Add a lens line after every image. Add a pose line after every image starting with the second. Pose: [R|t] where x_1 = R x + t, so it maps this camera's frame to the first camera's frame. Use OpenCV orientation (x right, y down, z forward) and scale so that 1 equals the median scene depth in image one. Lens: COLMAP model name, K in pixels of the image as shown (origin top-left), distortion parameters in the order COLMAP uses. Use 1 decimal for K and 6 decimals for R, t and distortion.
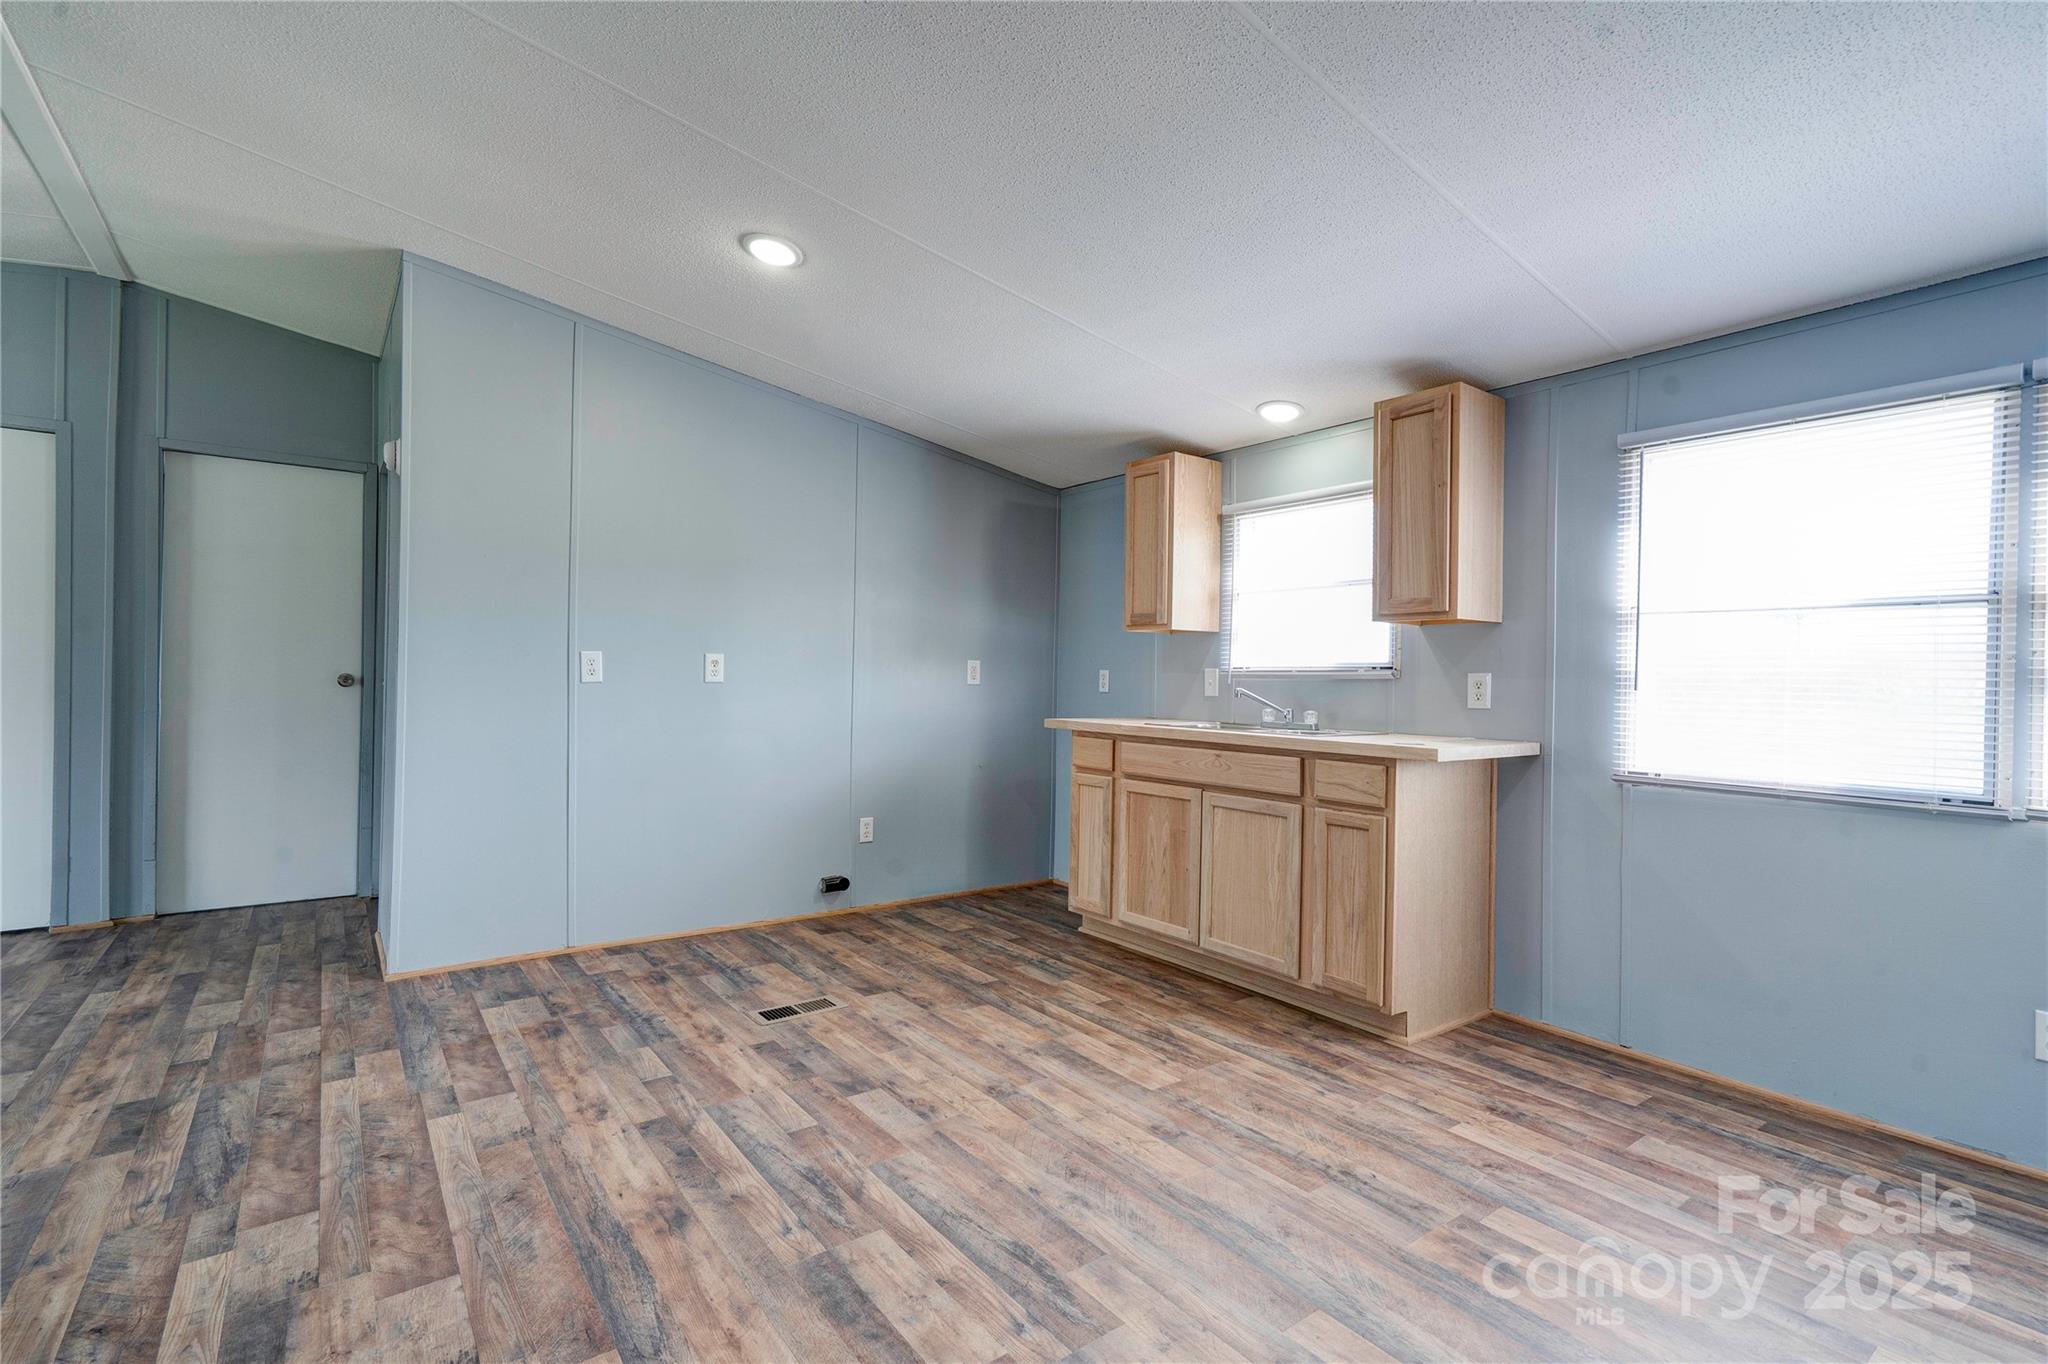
lens RADIAL K [[938.6, 0, 1003.1], [0, 938.6, 681.3], [0, 0, 1]] dist [0.004363, 0.005157]
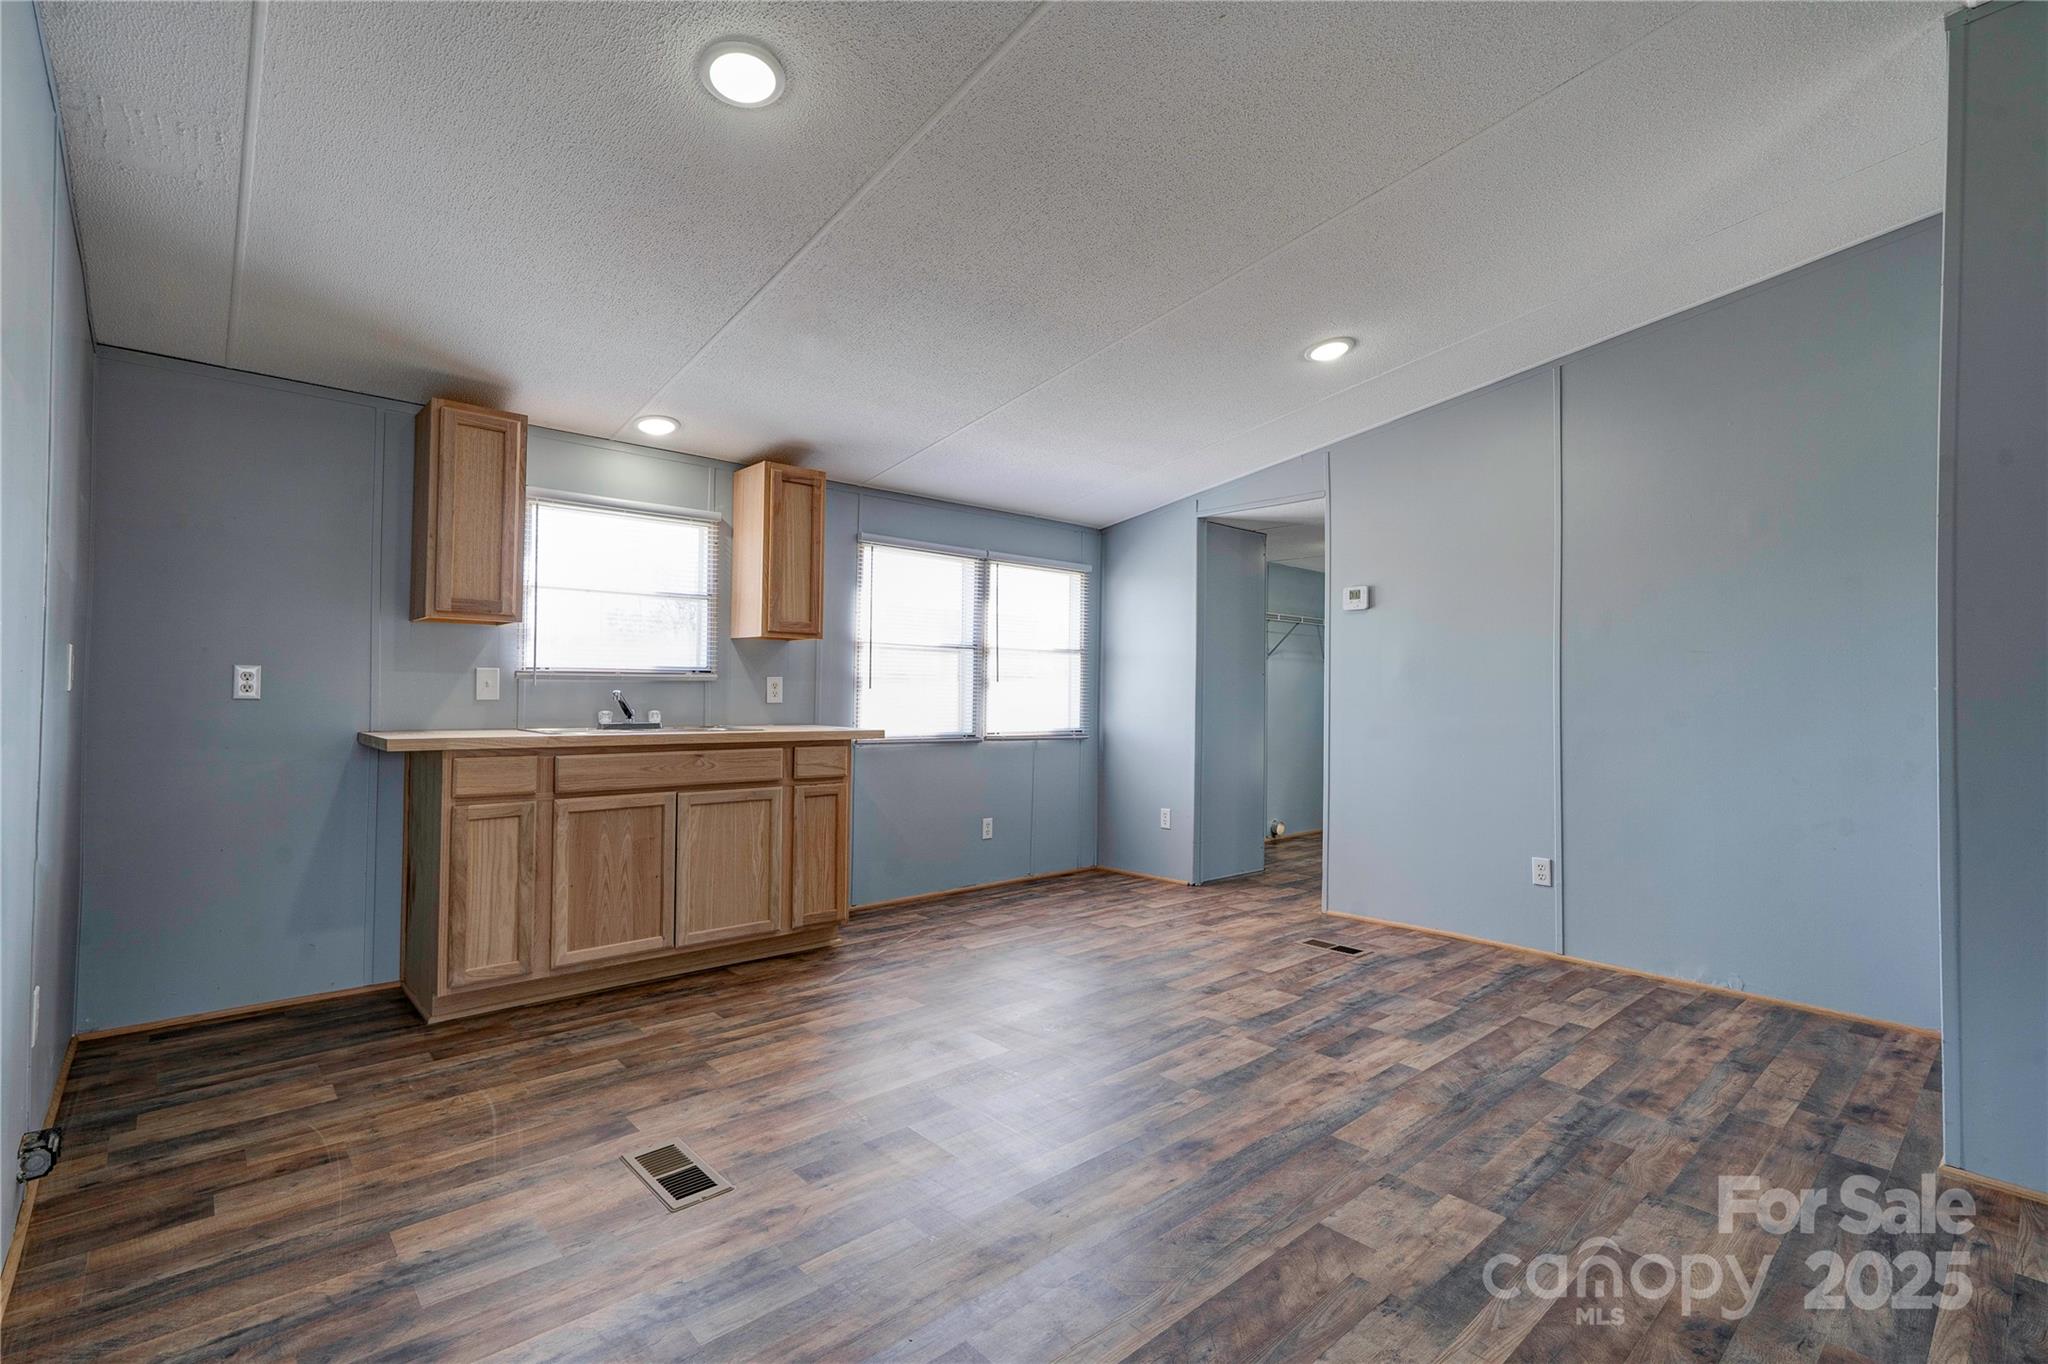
lens RADIAL K [[938.6, 0, 1013.1], [0, 938.6, 679.3], [0, 0, 1]] dist [0.004363, 0.005157]
pose [[-0.098650, -0.005785, 0.995105, -0.866678], [-0.010561, 0.999933, 0.004766, -0.015188], [-0.995066, -0.010040, -0.098705, 0.773354]]
